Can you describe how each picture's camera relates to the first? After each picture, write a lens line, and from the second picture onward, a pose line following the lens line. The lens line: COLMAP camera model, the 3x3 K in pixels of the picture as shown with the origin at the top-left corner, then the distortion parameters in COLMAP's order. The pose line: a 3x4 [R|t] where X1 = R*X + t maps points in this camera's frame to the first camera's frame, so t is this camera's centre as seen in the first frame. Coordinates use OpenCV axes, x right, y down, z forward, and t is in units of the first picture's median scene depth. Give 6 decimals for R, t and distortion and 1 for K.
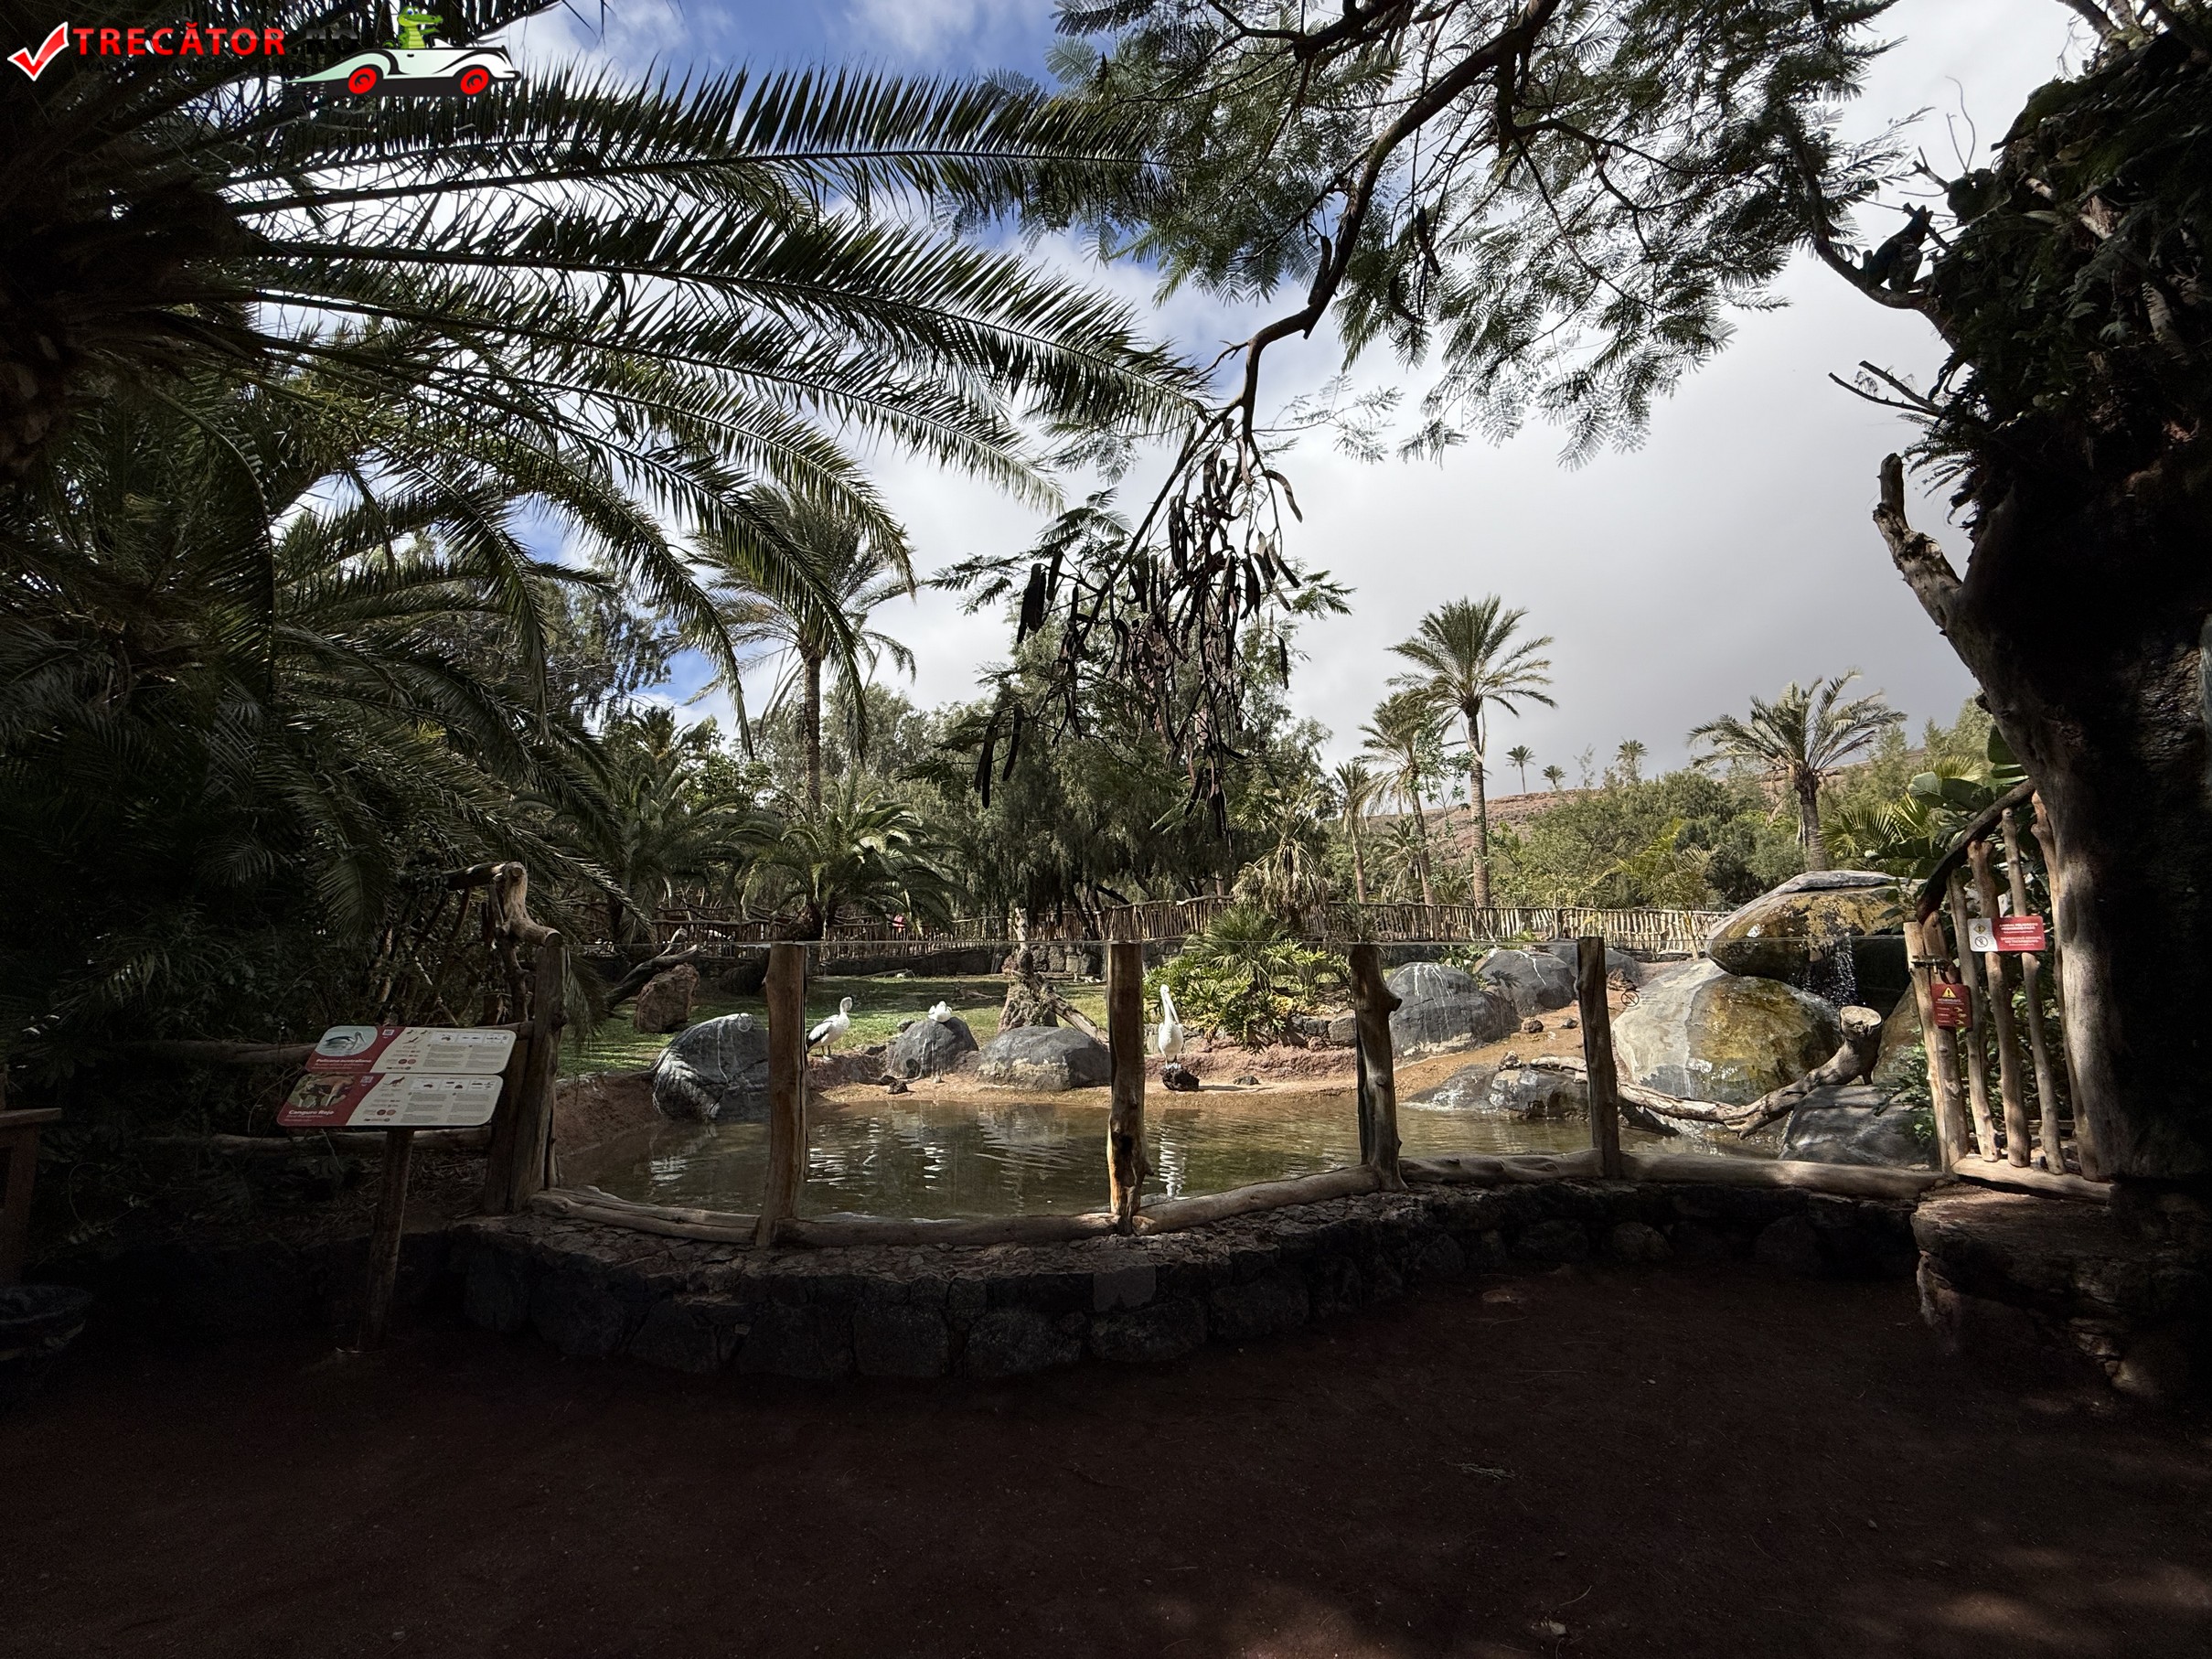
lens RADIAL K [[885.7, 0, 1108.1], [0, 885.7, 827.6], [0, 0, 1]] dist [-0.010463, -0.000001]
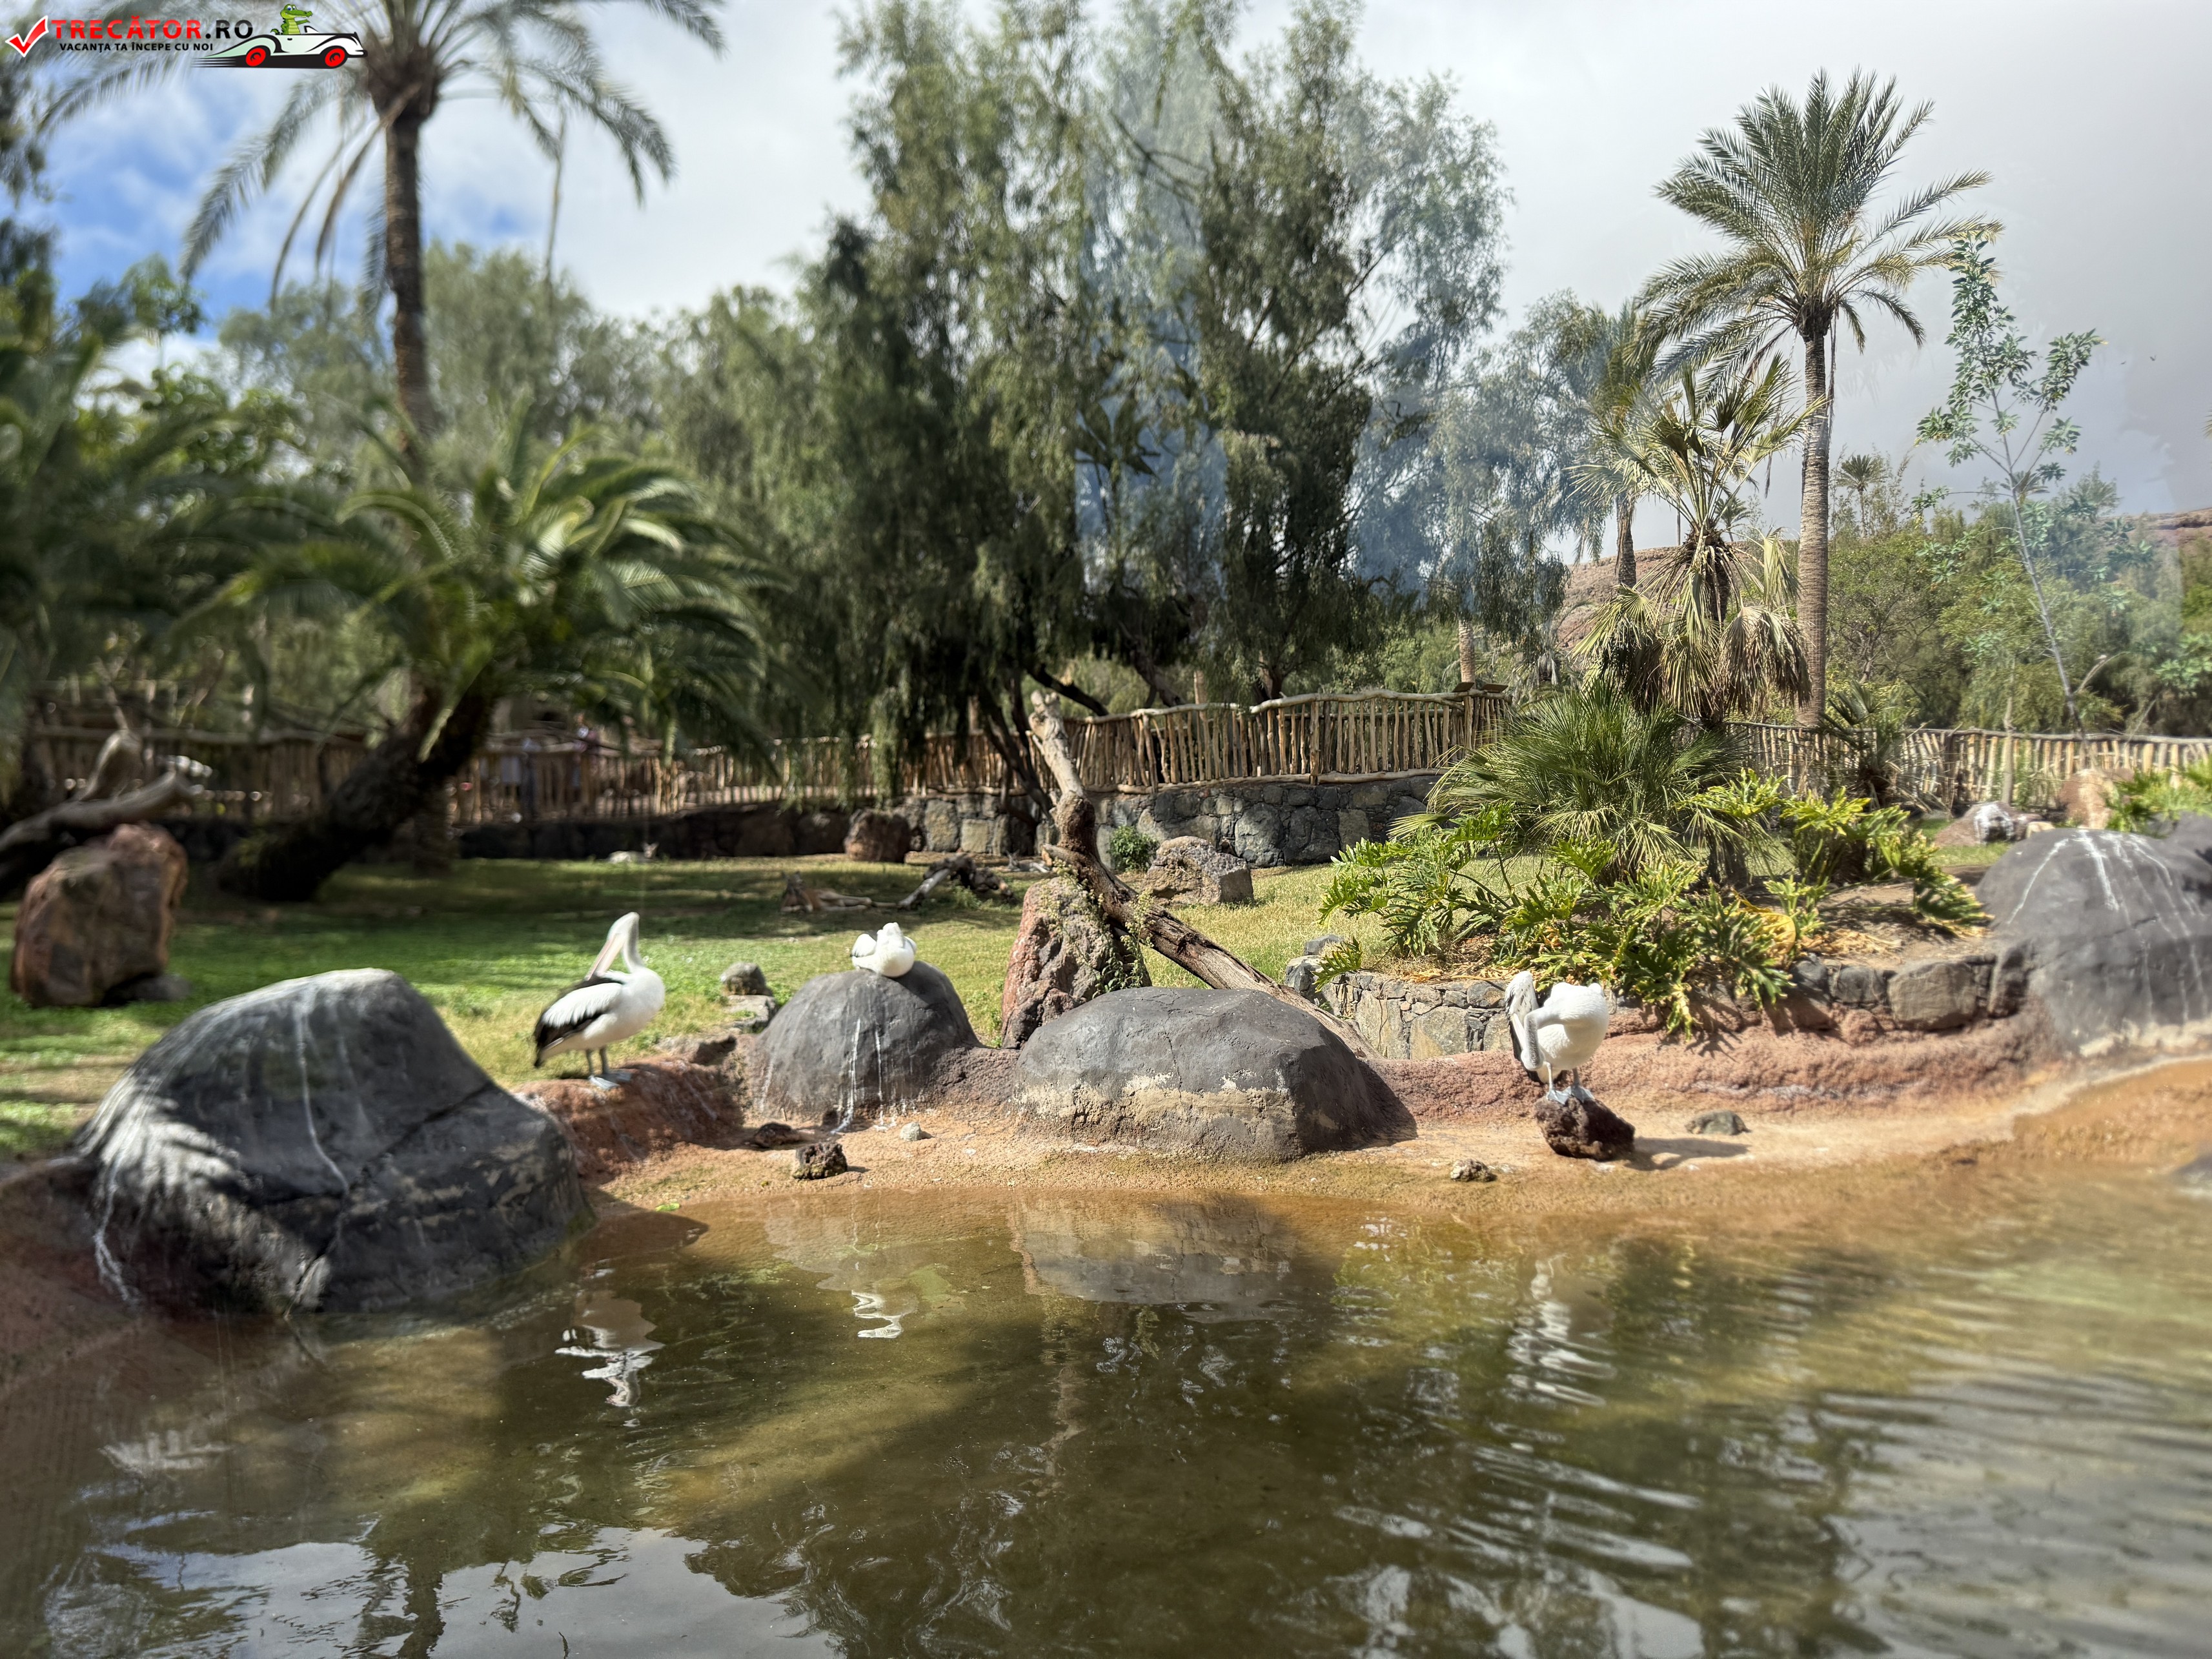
lens RADIAL K [[1572.5, 0, 1135.8], [0, 1572.5, 883.5], [0, 0, 1]] dist [0.037976, -0.053780]
pose [[0.991694, 0.002043, 0.128606, -0.177999], [-0.025071, 0.983765, 0.177700, 0.059670], [-0.126155, -0.179449, 0.975645, 0.344311]]
